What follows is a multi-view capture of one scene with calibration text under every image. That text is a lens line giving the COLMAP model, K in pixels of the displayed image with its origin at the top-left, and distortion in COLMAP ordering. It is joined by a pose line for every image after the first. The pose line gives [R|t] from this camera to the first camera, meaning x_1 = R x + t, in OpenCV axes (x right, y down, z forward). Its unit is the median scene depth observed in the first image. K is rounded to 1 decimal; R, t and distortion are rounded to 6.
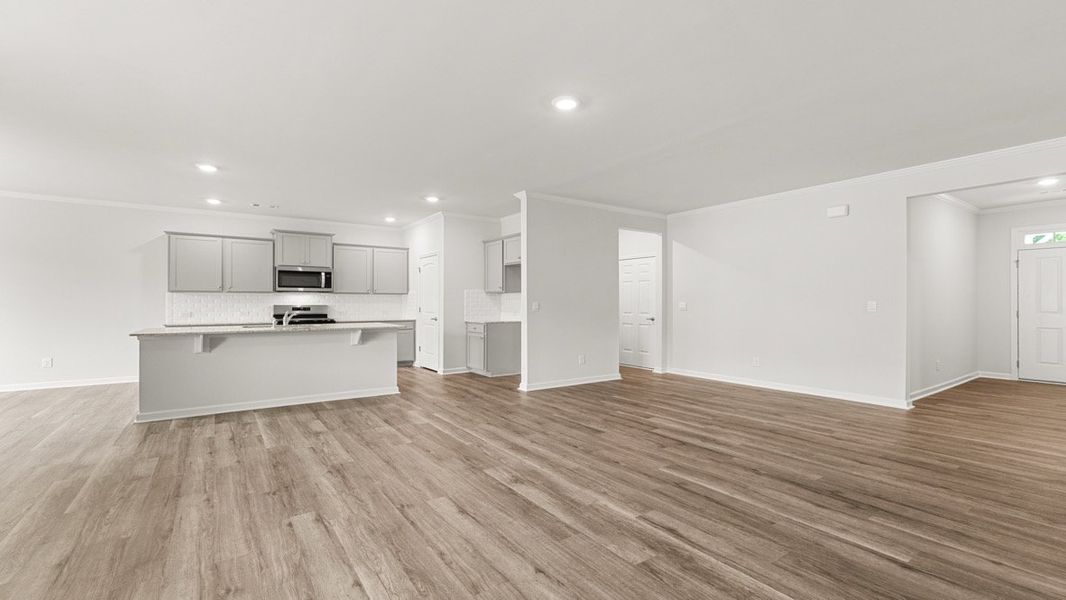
lens RADIAL K [[458.9, 0, 533.0], [0, 458.9, 300.0], [0, 0, 1]] dist [-0.000578, 0.000124]
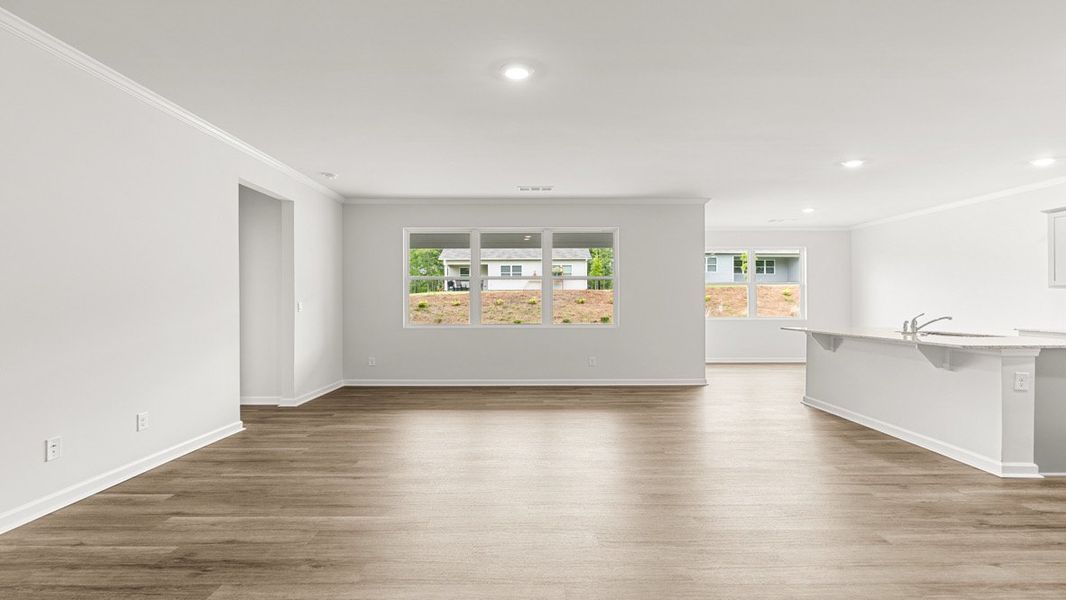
lens RADIAL K [[524.7, 0, 533.0], [0, 524.7, 300.0], [0, 0, 1]] dist [-0.003403, -0.000665]
pose [[-0.570903, -0.004624, -0.821005, 1.028901], [0.005508, 0.999940, -0.009462, 0.013474], [0.820999, -0.009924, -0.570843, 1.881074]]
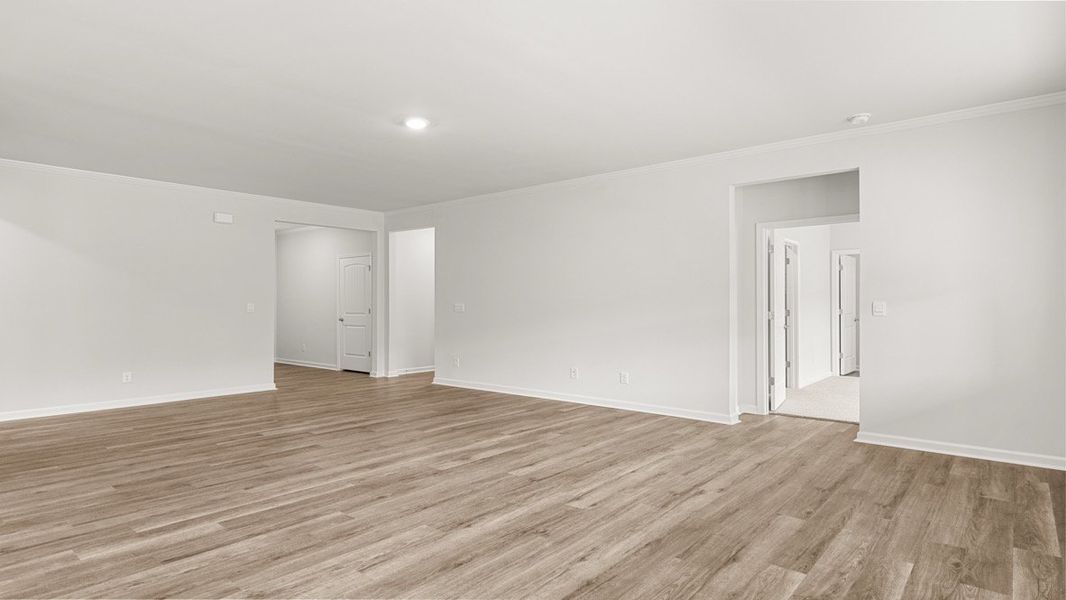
lens RADIAL K [[561.0, 0, 533.0], [0, 561.0, 300.0], [0, 0, 1]] dist [-0.002704, -0.000270]
pose [[-0.255615, 0.007746, 0.966748, -1.540980], [-0.005680, 0.999939, -0.009513, 0.005922], [-0.966762, -0.007923, -0.255556, 1.271433]]
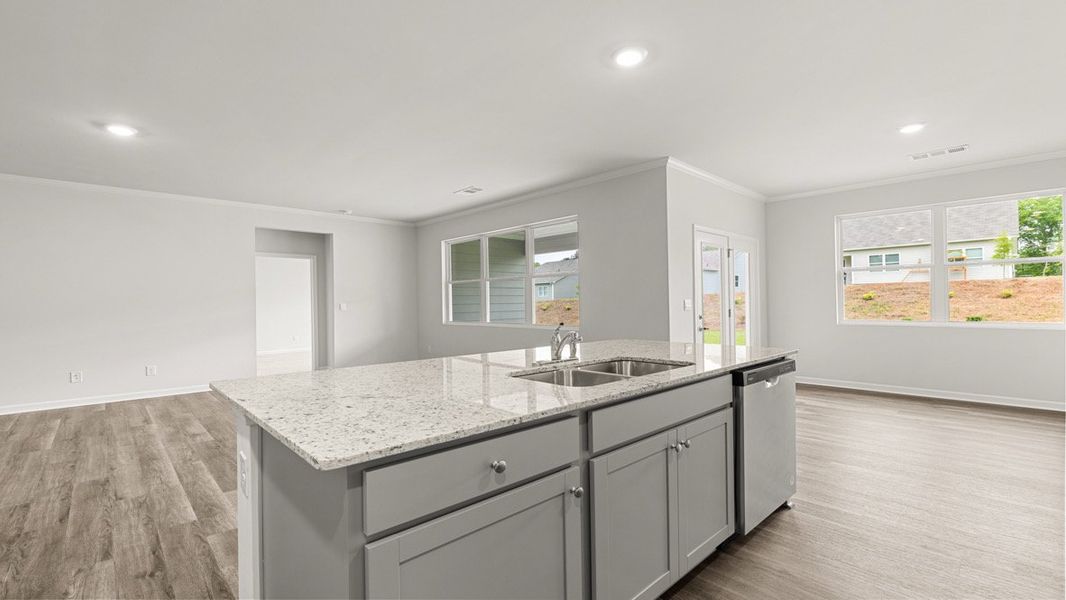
lens RADIAL K [[458.9, 0, 533.0], [0, 458.9, 300.0], [0, 0, 1]] dist [-0.000578, 0.000124]
pose [[-0.988314, 0.010362, -0.152079, -0.883087], [0.012148, 0.999868, -0.010817, 0.016864], [0.151946, -0.012538, -0.988309, 2.678651]]
